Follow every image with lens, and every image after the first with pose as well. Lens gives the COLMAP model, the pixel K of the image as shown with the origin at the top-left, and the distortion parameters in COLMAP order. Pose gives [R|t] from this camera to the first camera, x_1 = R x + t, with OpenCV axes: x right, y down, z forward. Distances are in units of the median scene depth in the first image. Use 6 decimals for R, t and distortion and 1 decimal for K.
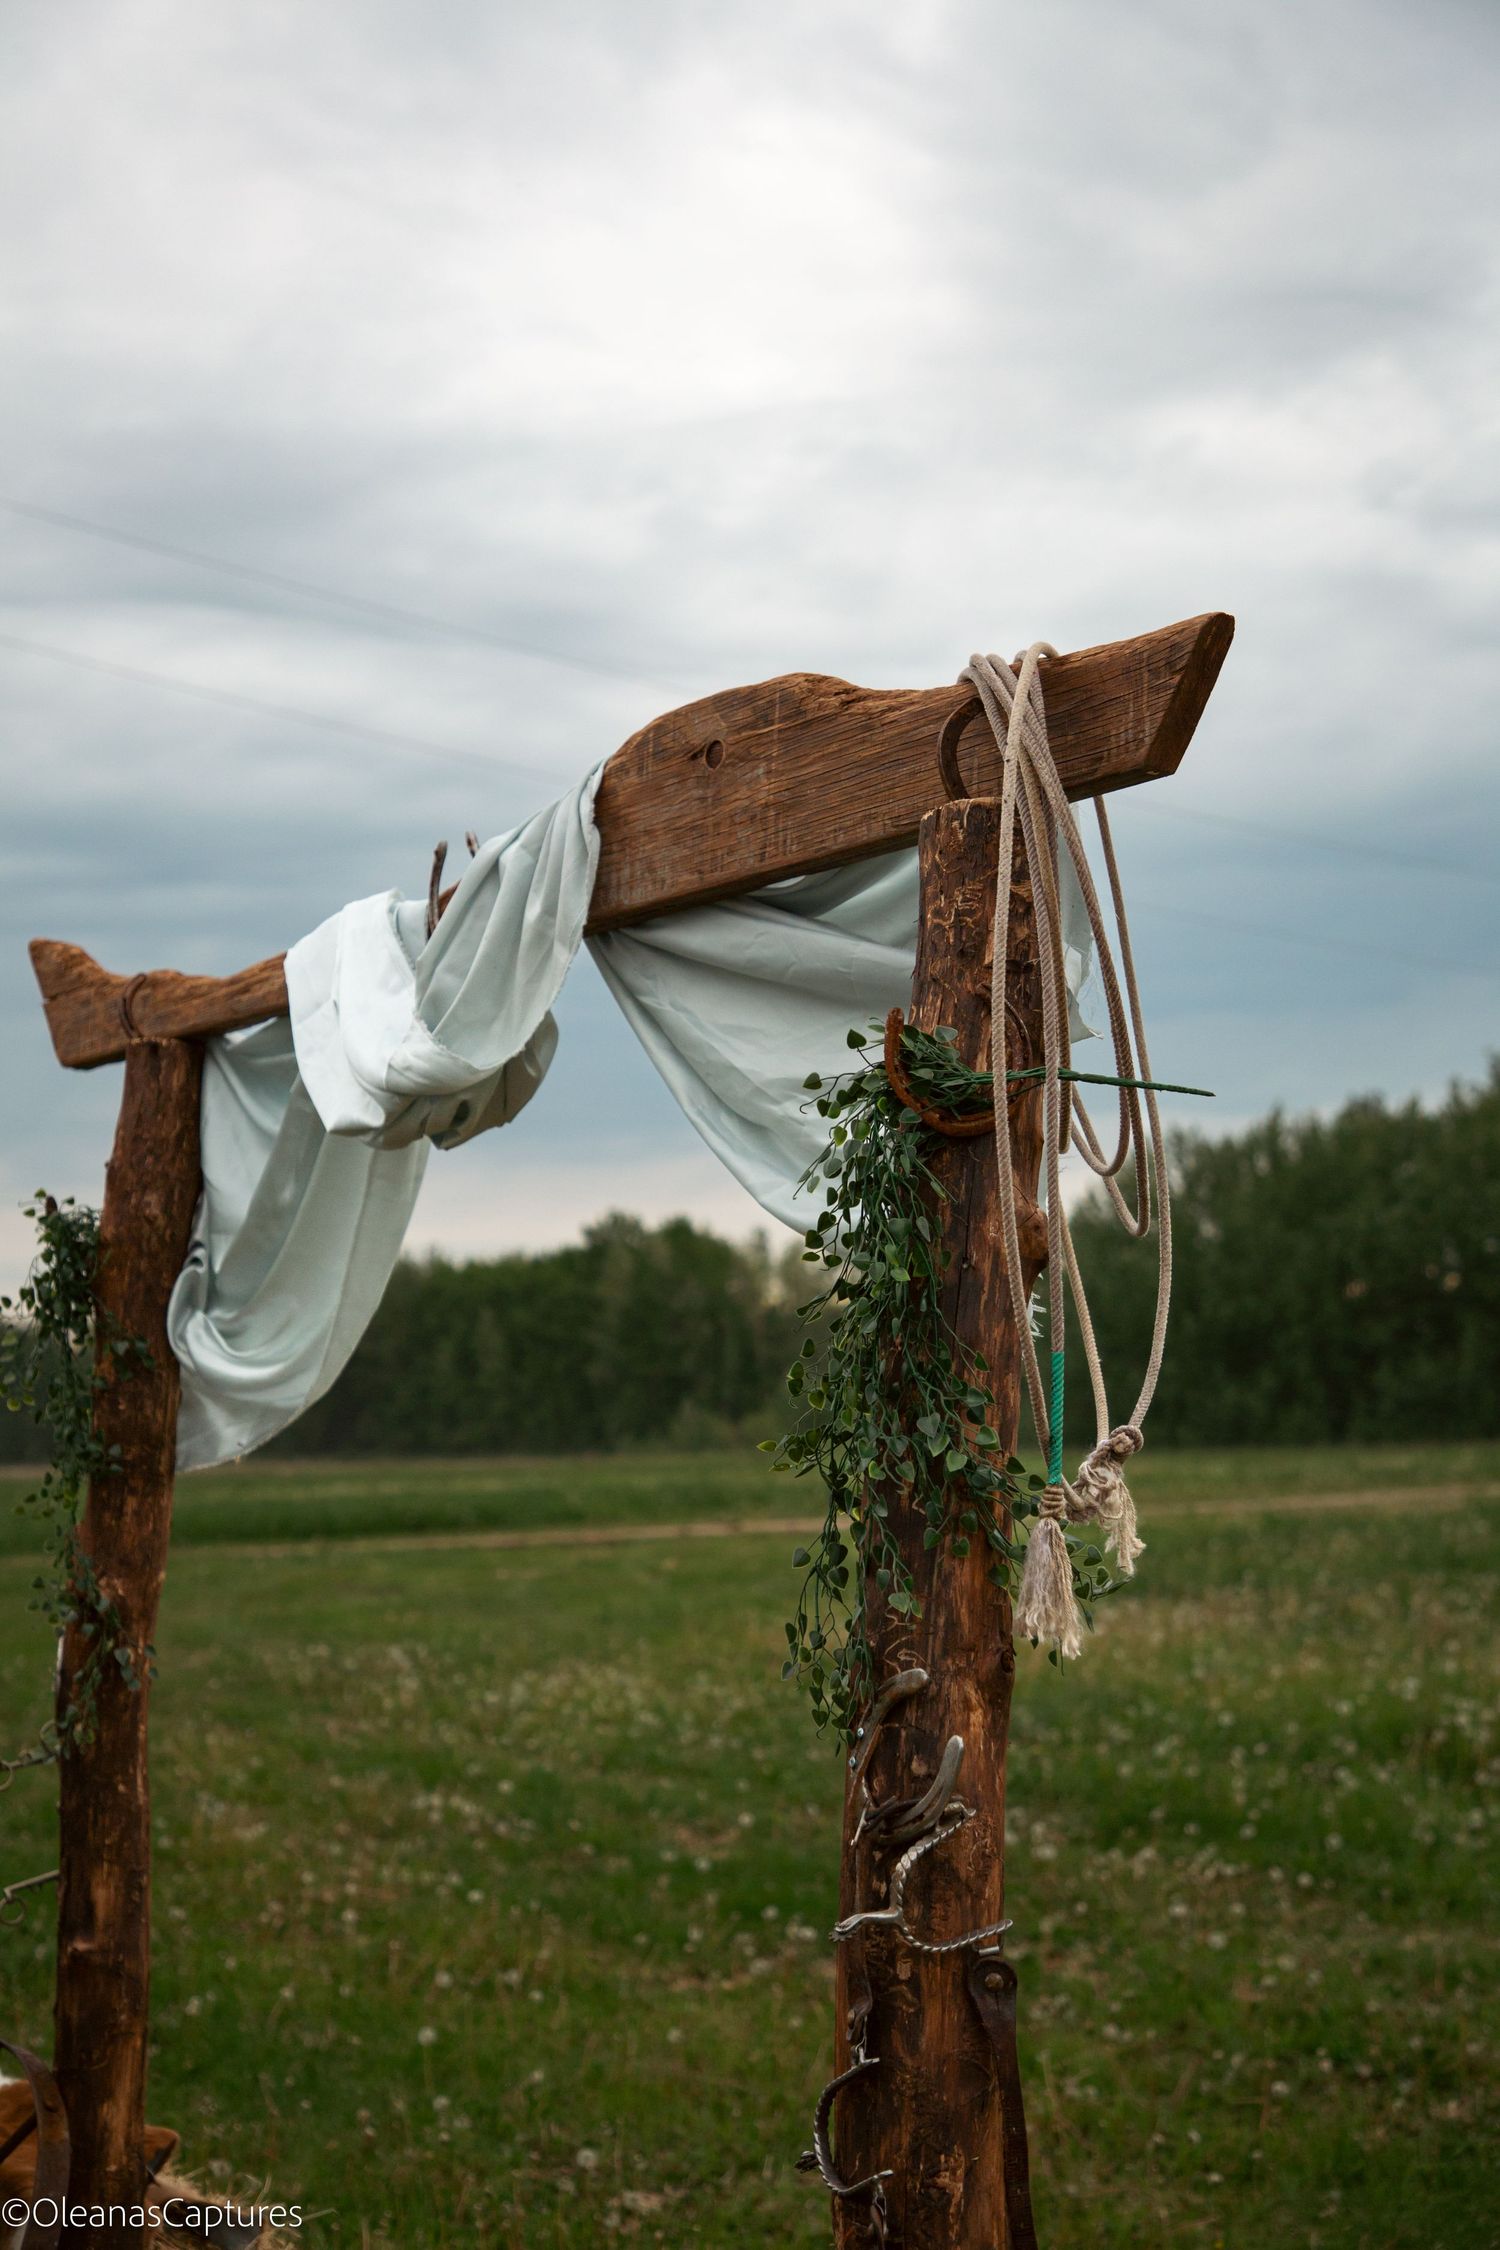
lens RADIAL K [[3263.3, 0, 750.0], [0, 3263.3, 1125.0], [0, 0, 1]] dist [0.272289, -0.144516]
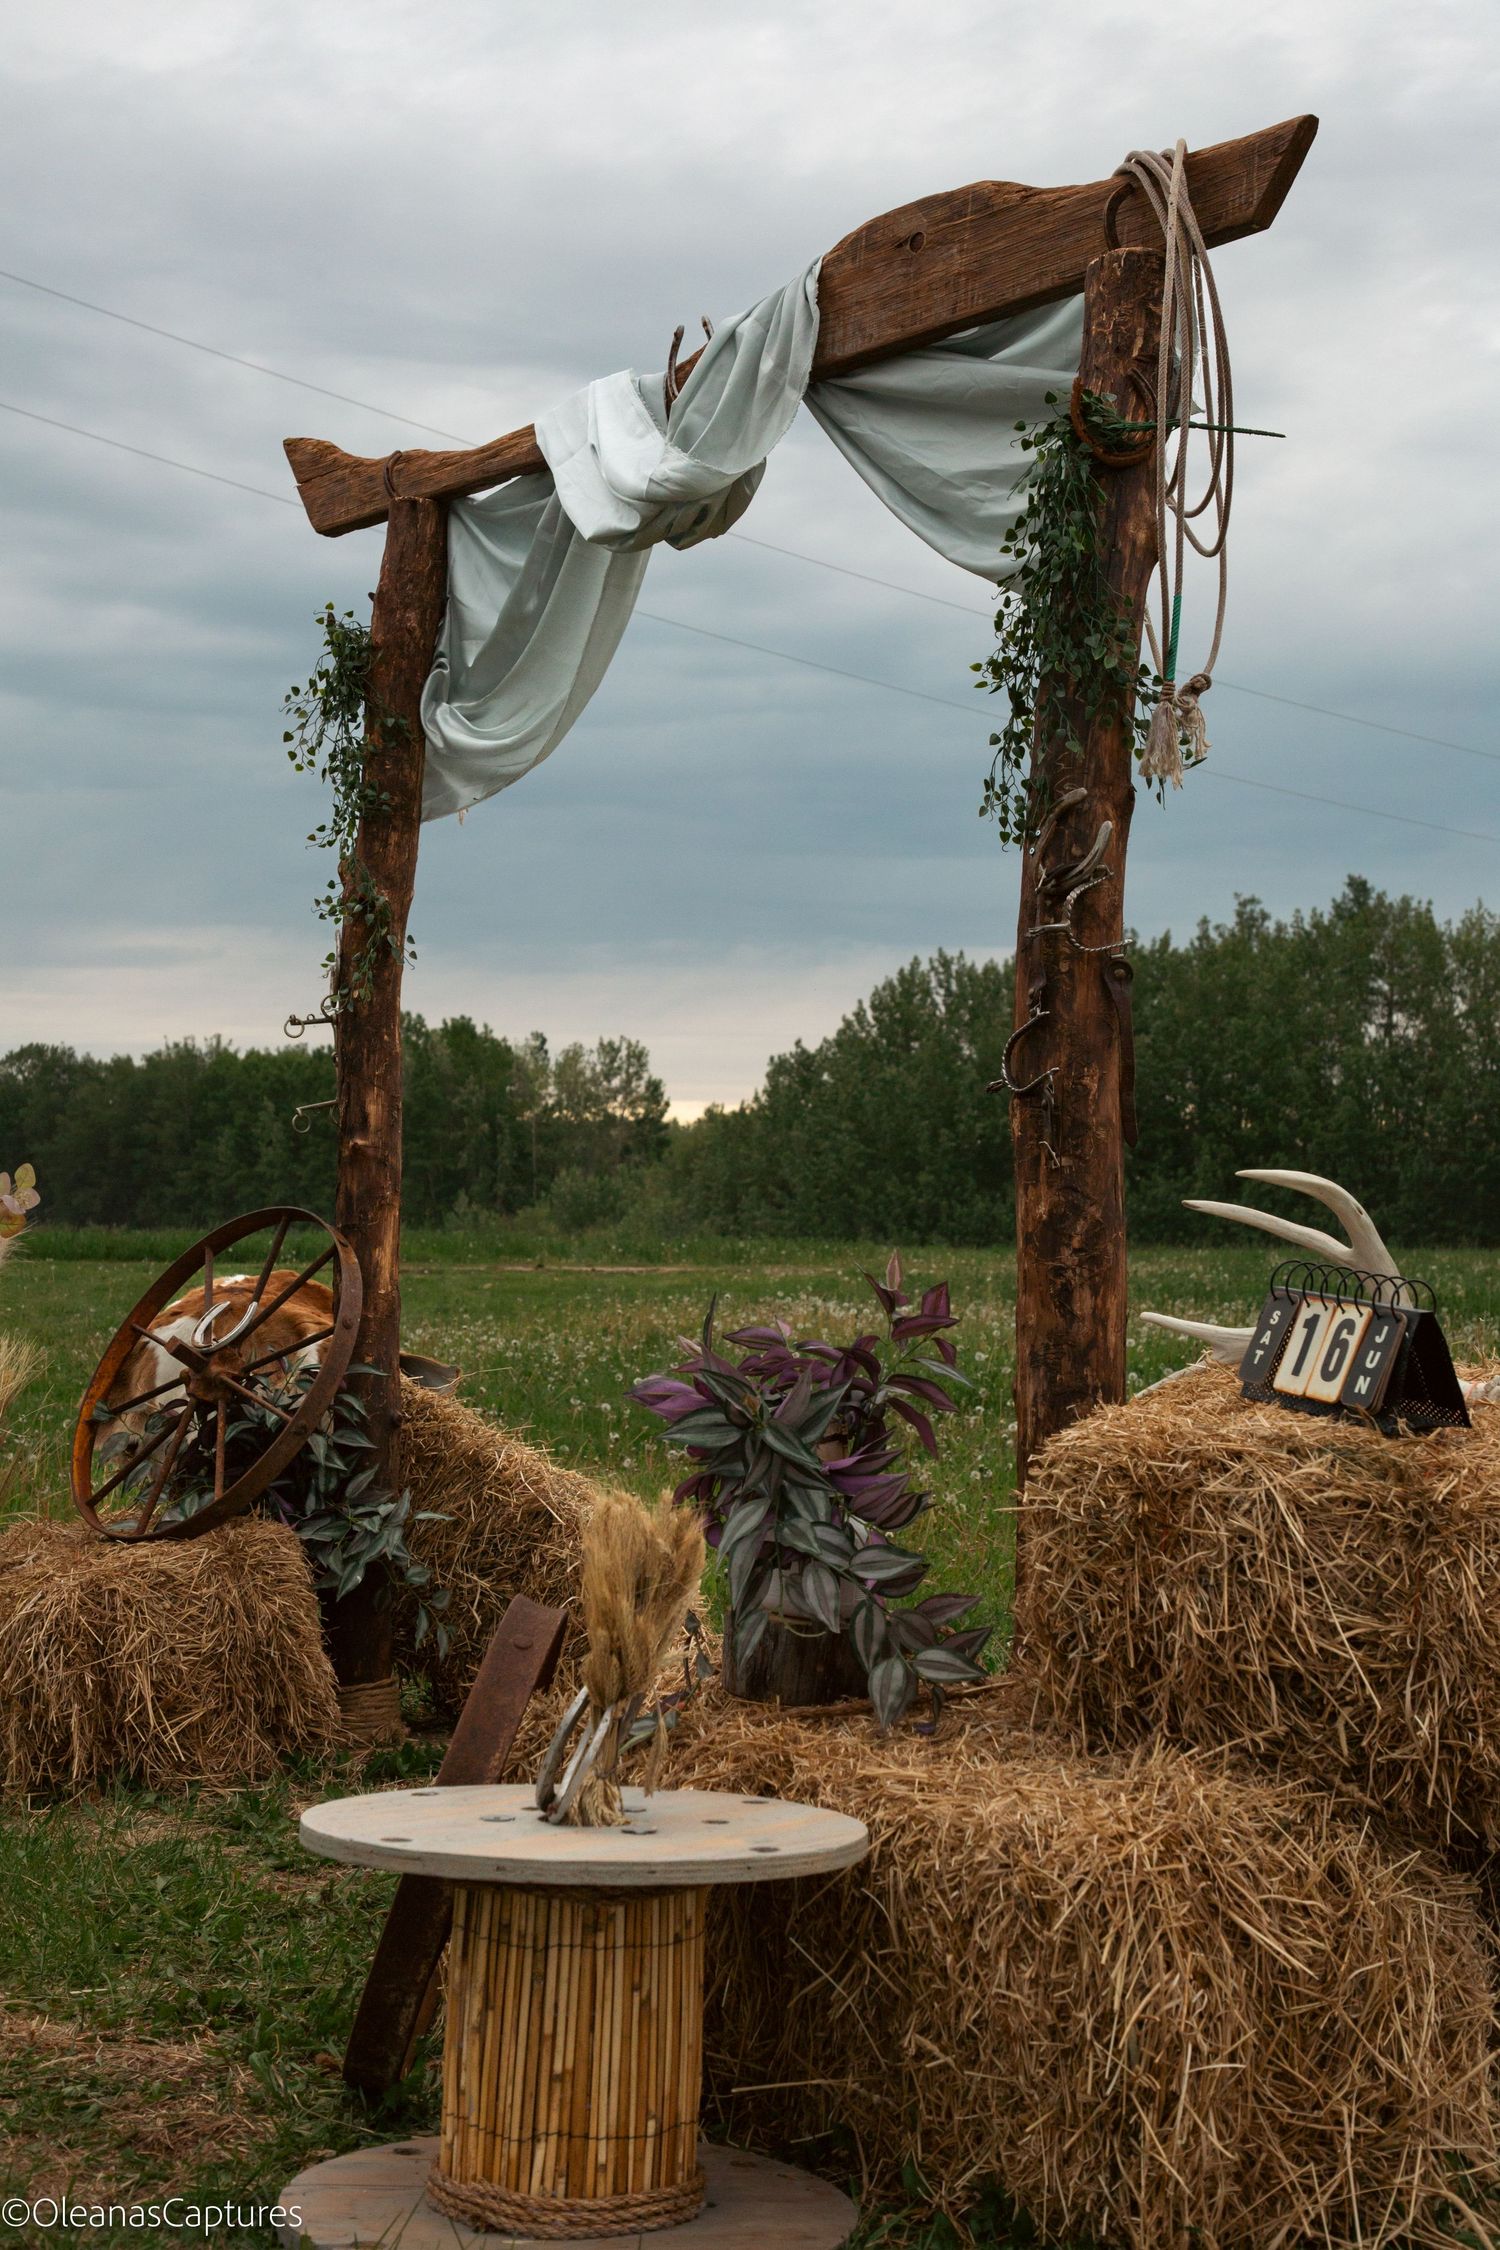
lens RADIAL K [[3263.3, 0, 750.0], [0, 3263.3, 1125.0], [0, 0, 1]] dist [0.272289, -0.144516]
pose [[0.995620, 0.043787, 0.082601, -0.178512], [-0.047151, 0.998118, 0.039219, 0.209460], [-0.080728, -0.042942, 0.995811, -0.443614]]
